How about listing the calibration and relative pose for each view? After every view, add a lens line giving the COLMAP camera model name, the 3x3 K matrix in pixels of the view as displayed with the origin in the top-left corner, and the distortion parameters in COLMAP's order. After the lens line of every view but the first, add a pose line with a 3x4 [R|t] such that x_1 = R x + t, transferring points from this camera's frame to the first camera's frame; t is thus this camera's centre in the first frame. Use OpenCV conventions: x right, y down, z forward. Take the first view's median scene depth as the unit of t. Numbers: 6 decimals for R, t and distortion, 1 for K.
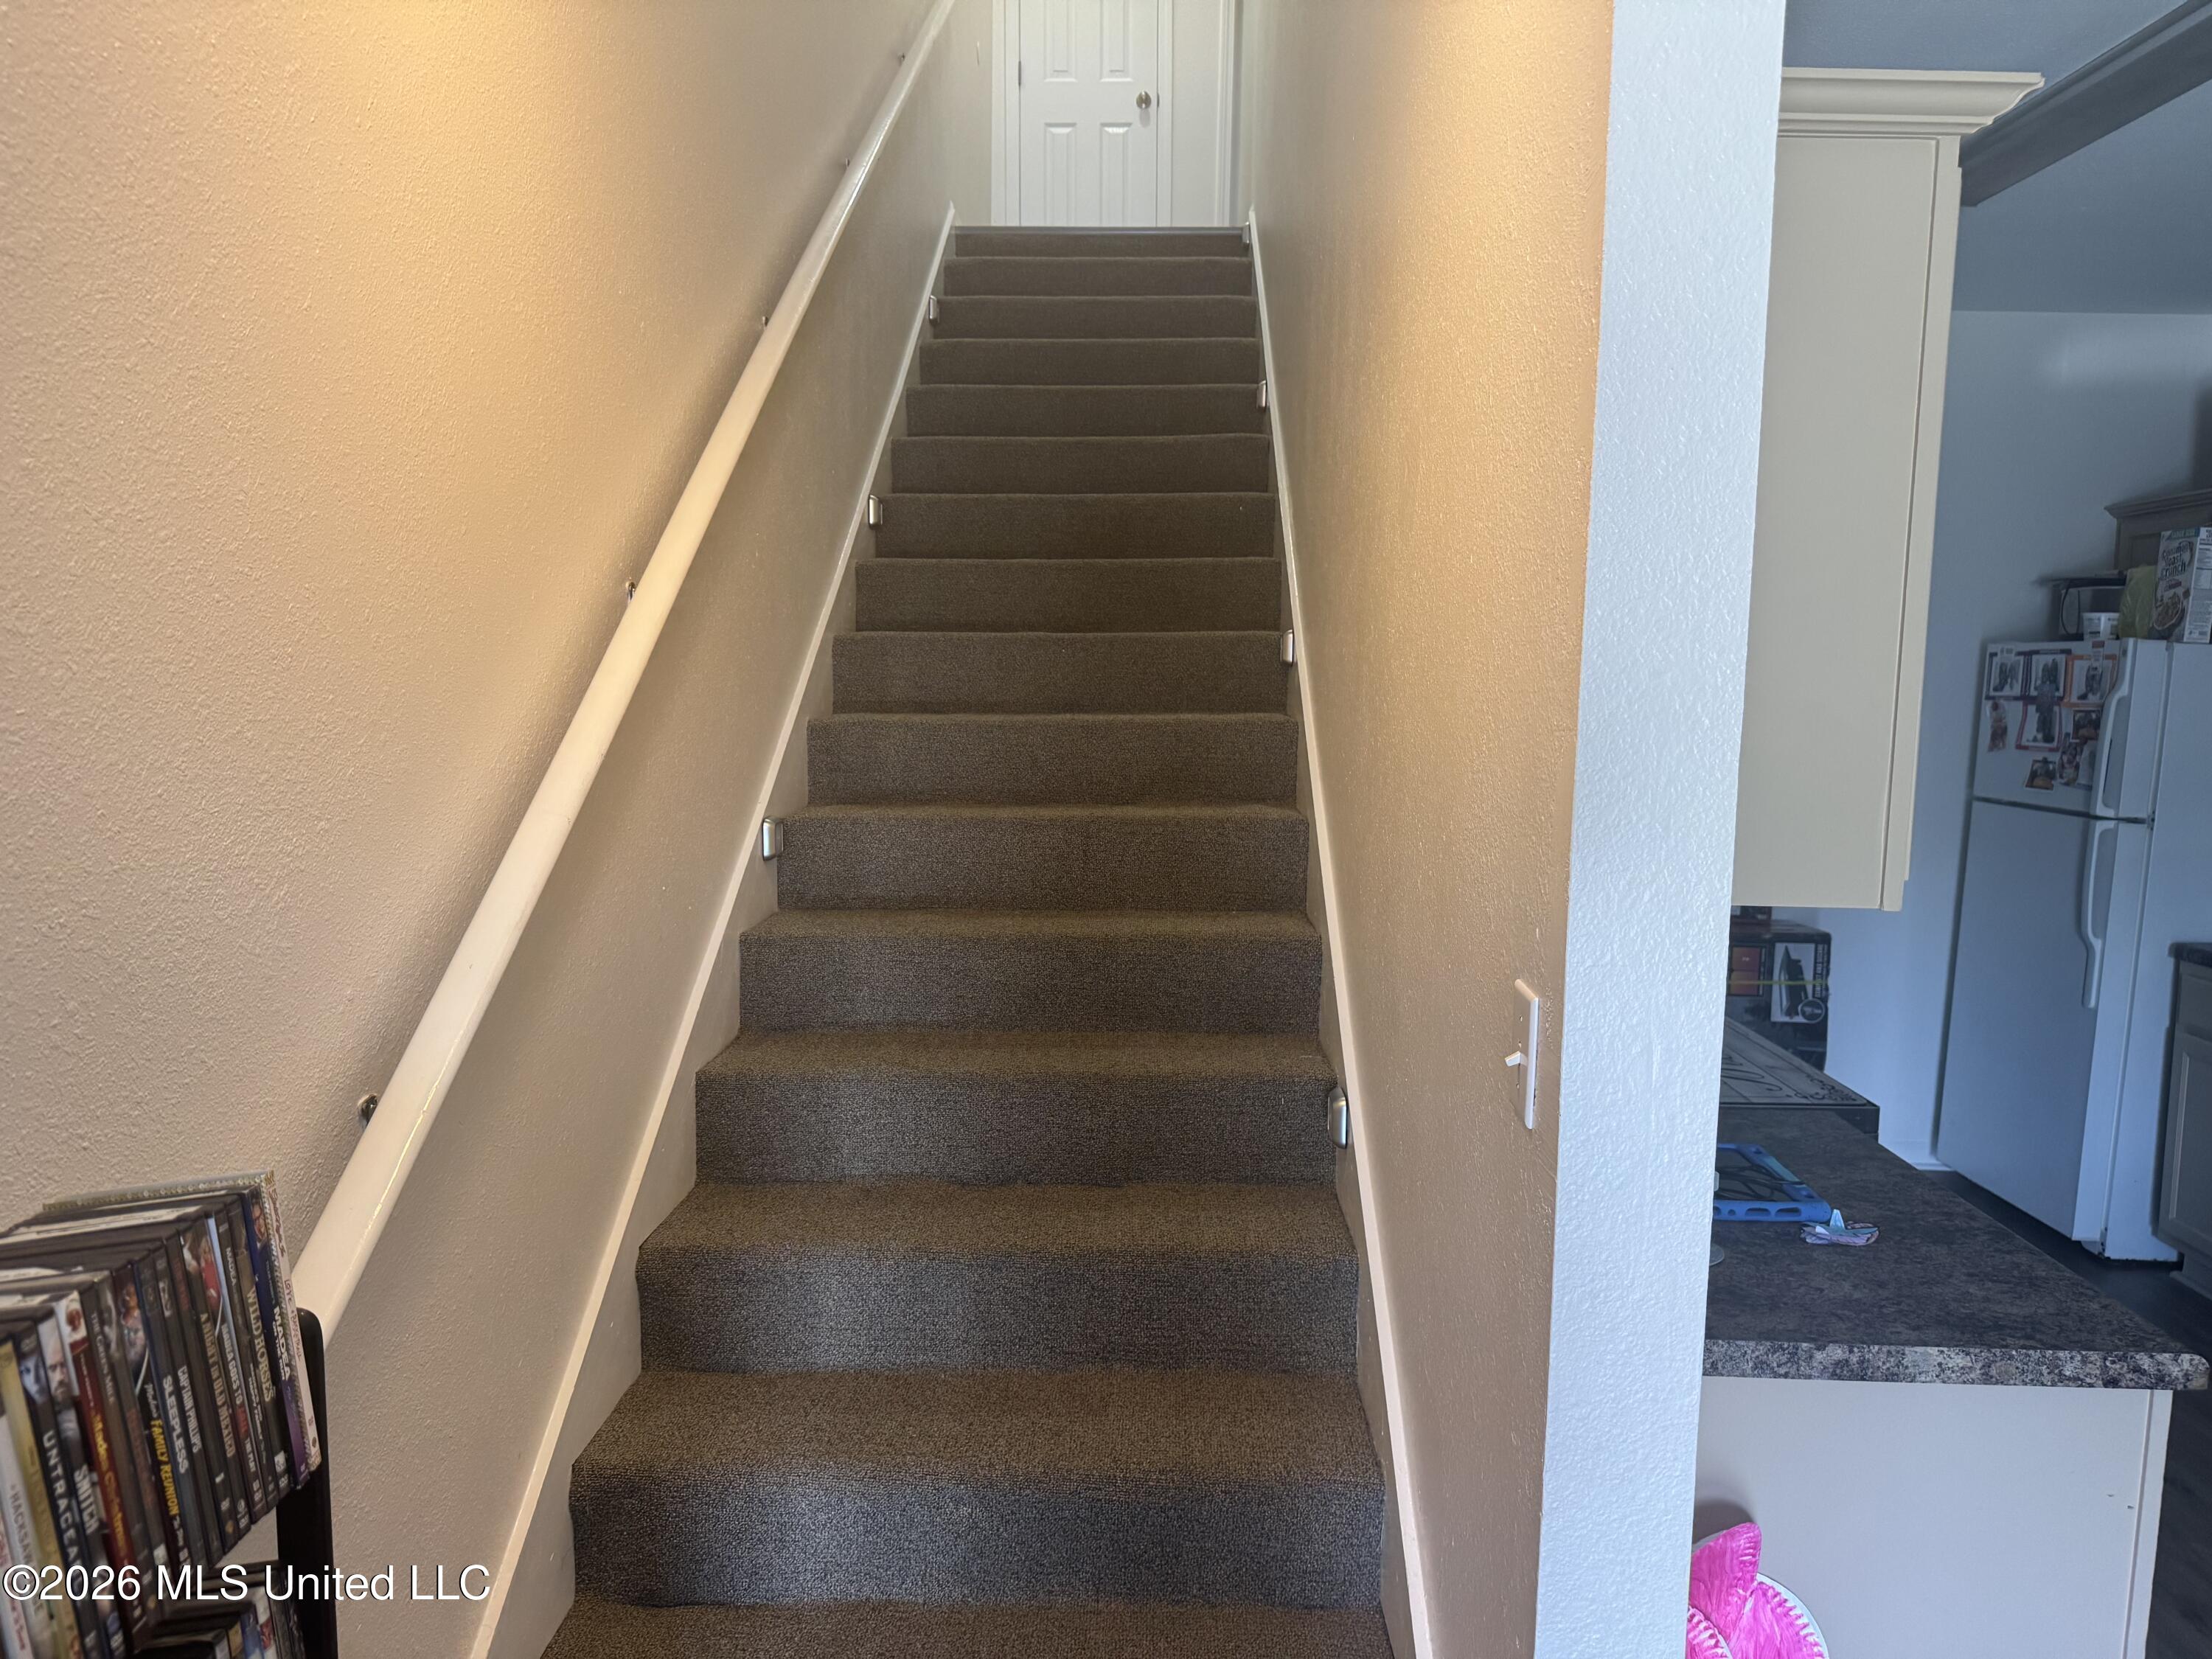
lens RADIAL K [[1568.2, 0, 1090.9], [0, 1568.2, 832.1], [0, 0, 1]] dist [-0.018338, 0.003209]
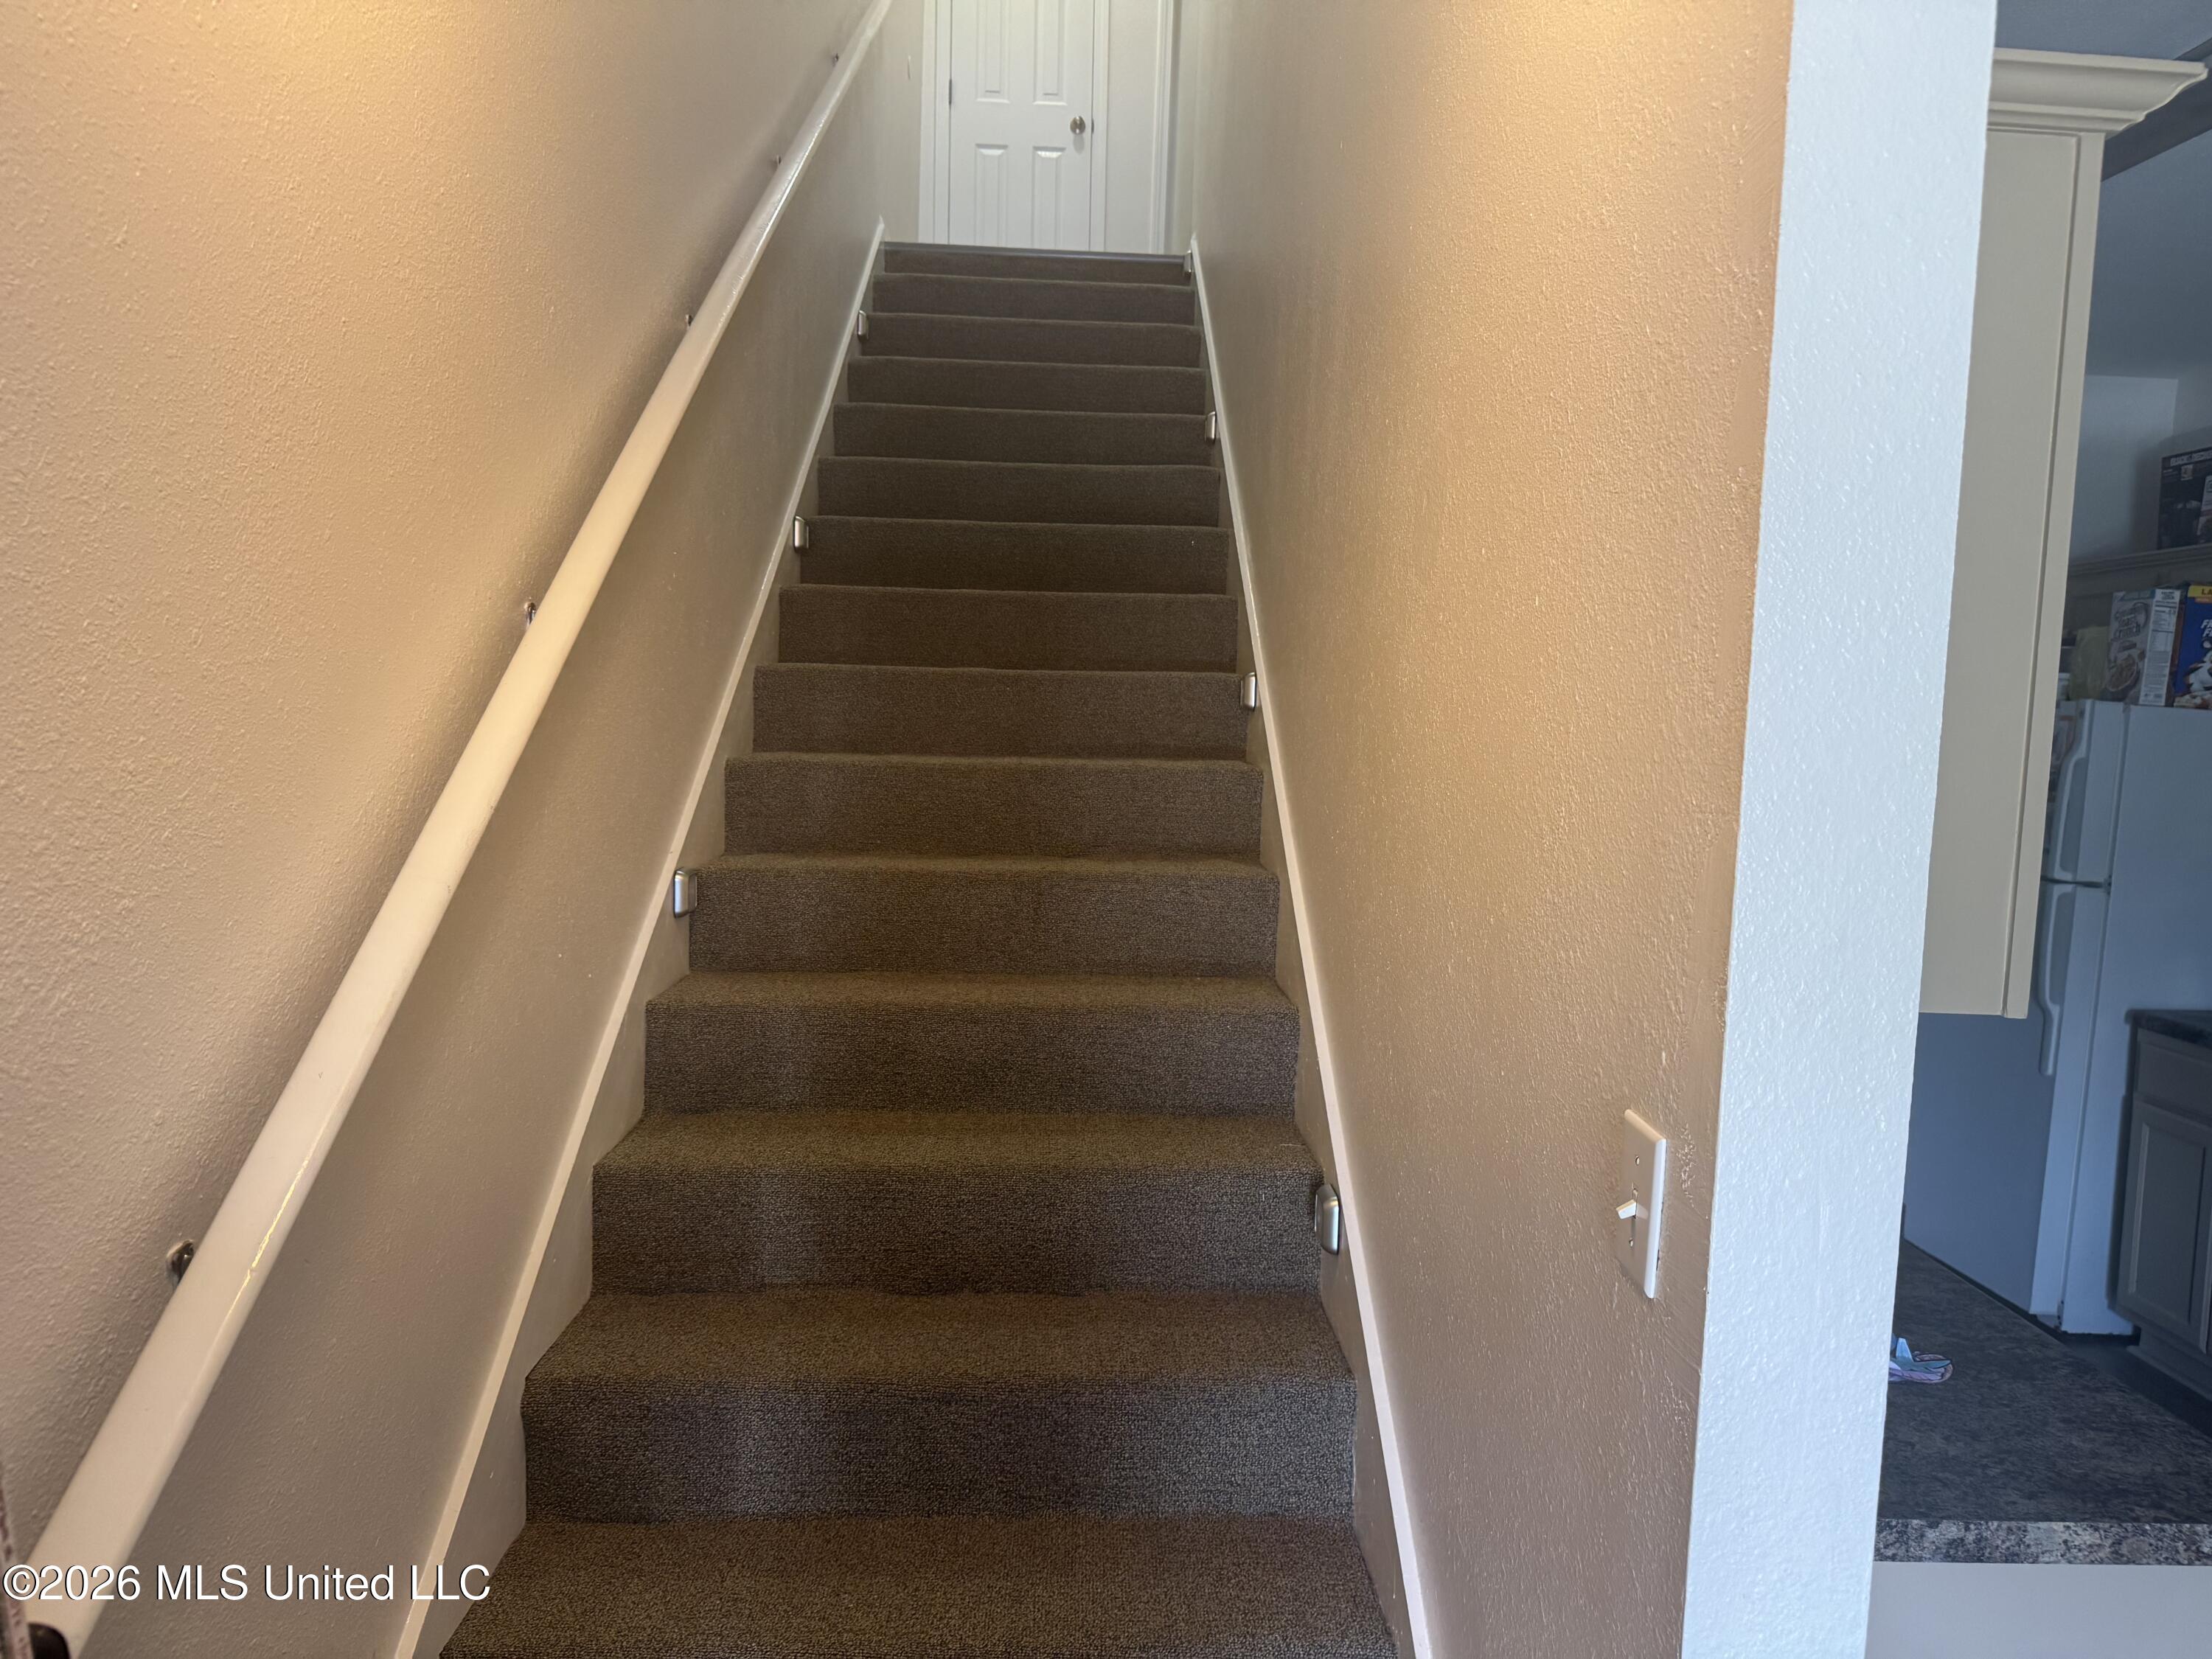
lens RADIAL K [[1568.2, 0, 1111.1], [0, 1568.2, 830.0], [0, 0, 1]] dist [-0.018338, 0.003209]
pose [[0.997105, 0.014956, 0.074556, -0.036775], [-0.013214, 0.999629, -0.023802, -0.017833], [-0.074884, 0.022748, 0.996933, 0.115197]]
